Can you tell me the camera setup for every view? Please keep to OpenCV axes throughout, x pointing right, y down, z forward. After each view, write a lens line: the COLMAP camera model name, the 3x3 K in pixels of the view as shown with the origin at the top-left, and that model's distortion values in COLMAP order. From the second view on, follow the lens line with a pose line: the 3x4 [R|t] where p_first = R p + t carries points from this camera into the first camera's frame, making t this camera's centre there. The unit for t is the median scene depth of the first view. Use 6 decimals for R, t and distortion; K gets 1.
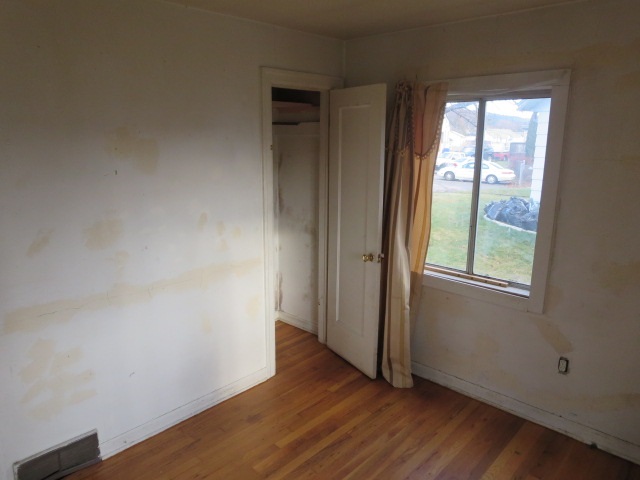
lens RADIAL K [[459.8, 0, 317.4], [0, 459.8, 241.8], [0, 0, 1]] dist [-0.006846, -0.003077]
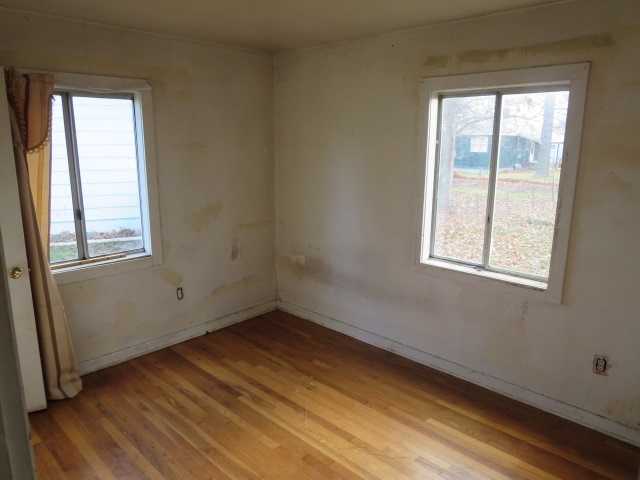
lens RADIAL K [[459.8, 0, 317.4], [0, 459.8, 241.8], [0, 0, 1]] dist [-0.006846, -0.003077]
pose [[0.011846, -0.226650, 0.973904, -0.752493], [0.215474, 0.951669, 0.218854, -0.093406], [-0.976438, 0.207258, 0.060110, 0.445740]]
